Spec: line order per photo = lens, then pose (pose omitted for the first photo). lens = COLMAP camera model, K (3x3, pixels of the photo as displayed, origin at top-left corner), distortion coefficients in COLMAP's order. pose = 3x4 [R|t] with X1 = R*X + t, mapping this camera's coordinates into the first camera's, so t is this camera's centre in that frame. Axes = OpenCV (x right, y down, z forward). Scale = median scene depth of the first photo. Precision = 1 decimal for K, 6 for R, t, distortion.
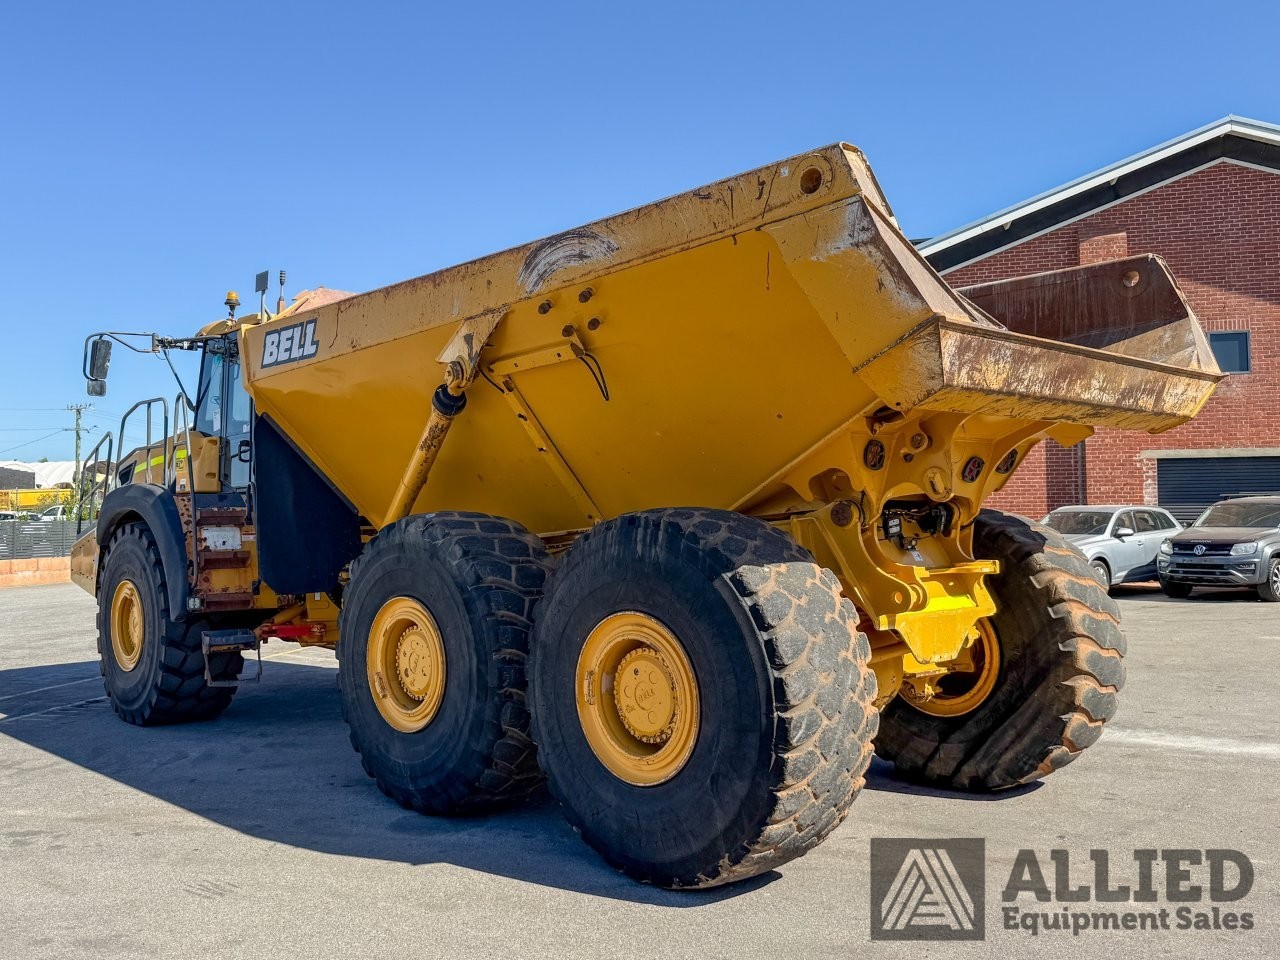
lens RADIAL K [[1120.3, 0, 580.0], [0, 1120.3, 472.4], [0, 0, 1]] dist [0.144499, -0.204447]
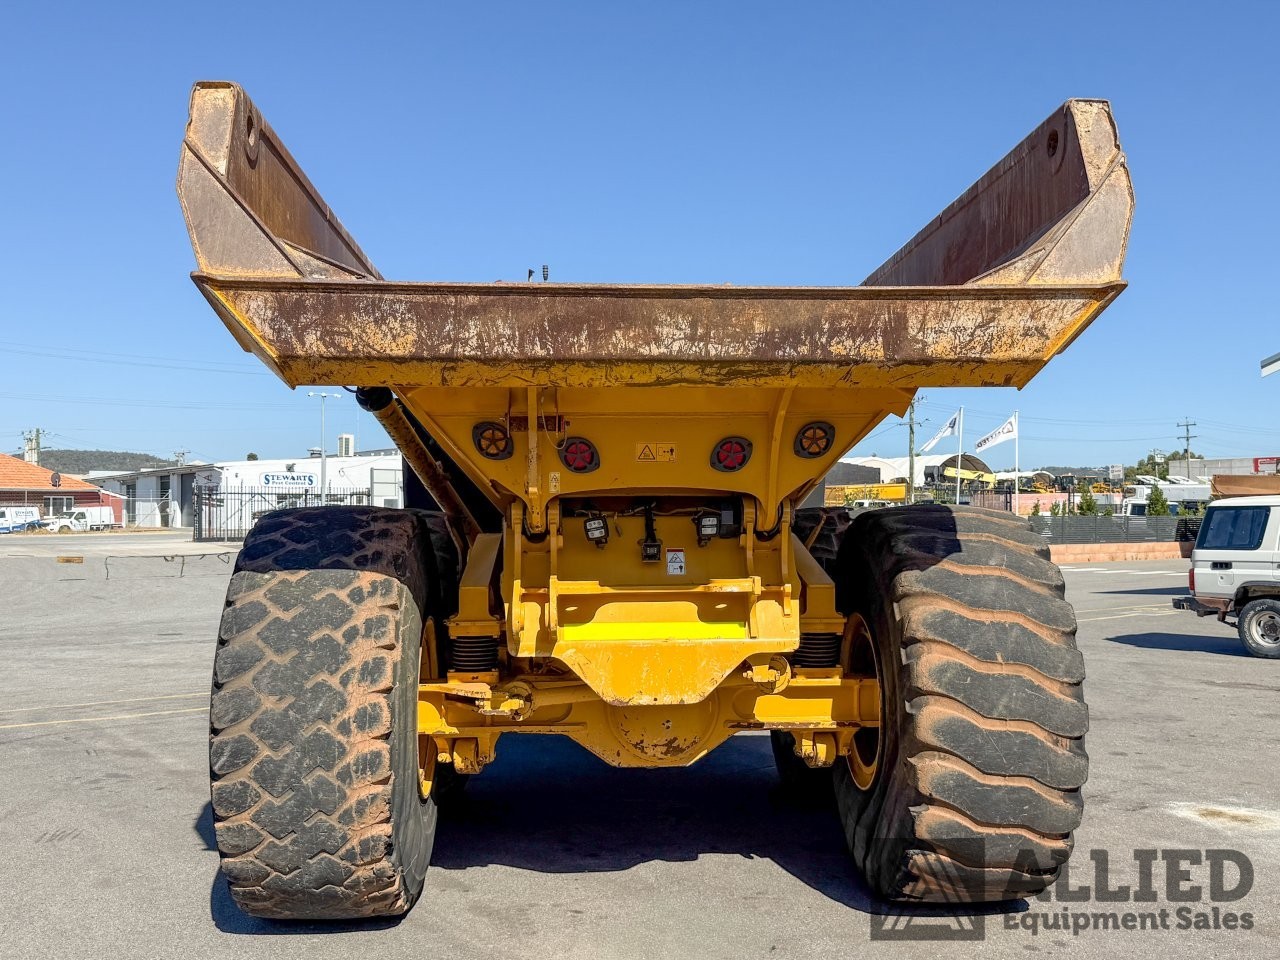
lens RADIAL K [[1176.8, 0, 644.7], [0, 1176.8, 504.5], [0, 0, 1]] dist [0.119081, -0.008952]
pose [[0.775876, 0.001920, -0.630883, 0.730326], [0.020229, 0.999405, 0.027919, 0.007157], [0.630561, -0.034424, 0.775376, 0.339754]]
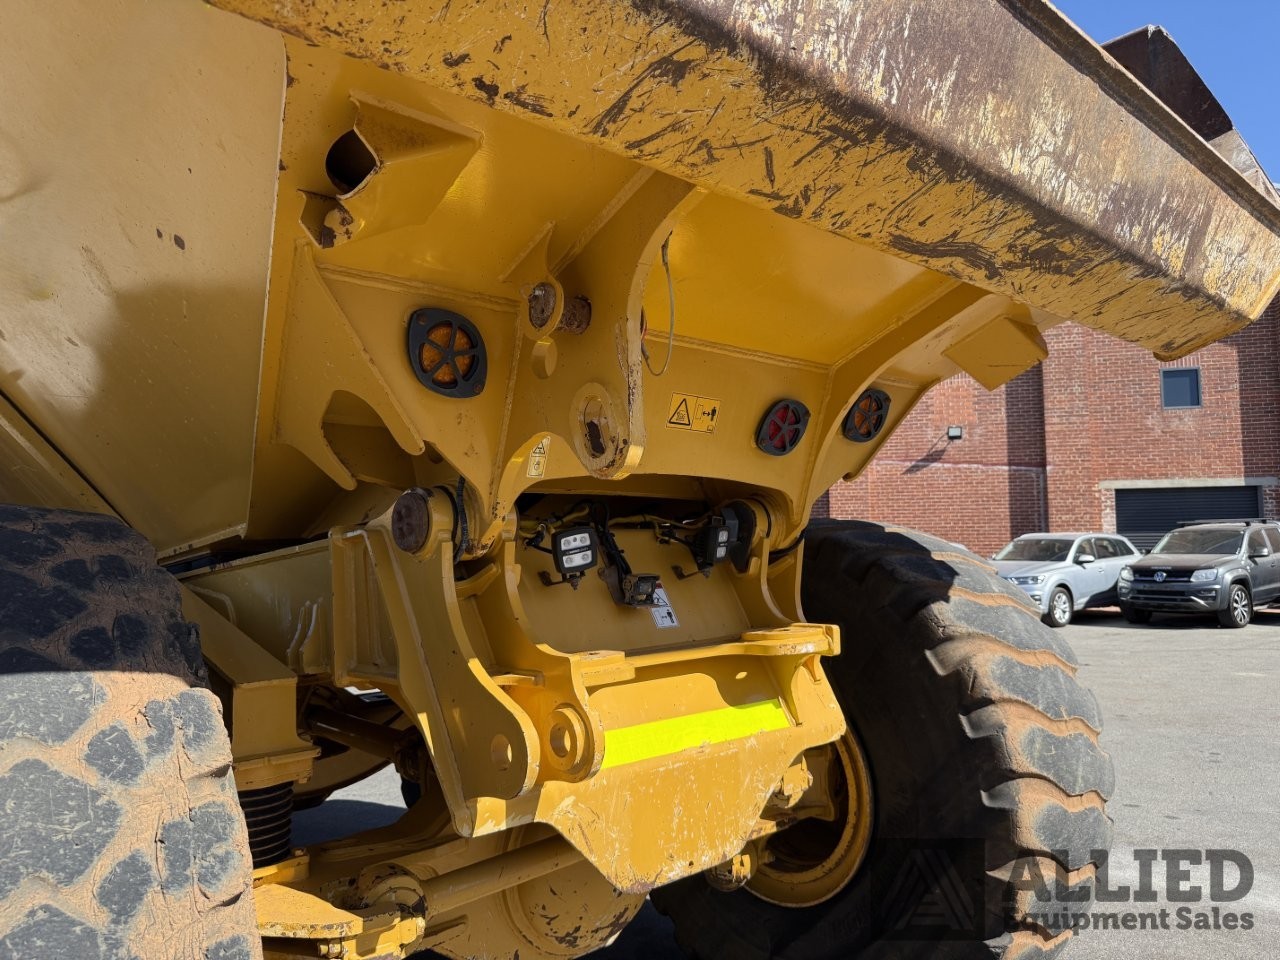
lens RADIAL K [[897.0, 0, 632.2], [0, 897.0, 484.0], [0, 0, 1]] dist [0.077004, -0.110751]
pose [[0.999893, -0.001333, -0.014588, 0.268936], [0.000903, 0.999567, -0.029414, 0.028889], [0.014621, 0.029397, 0.999461, 0.591717]]
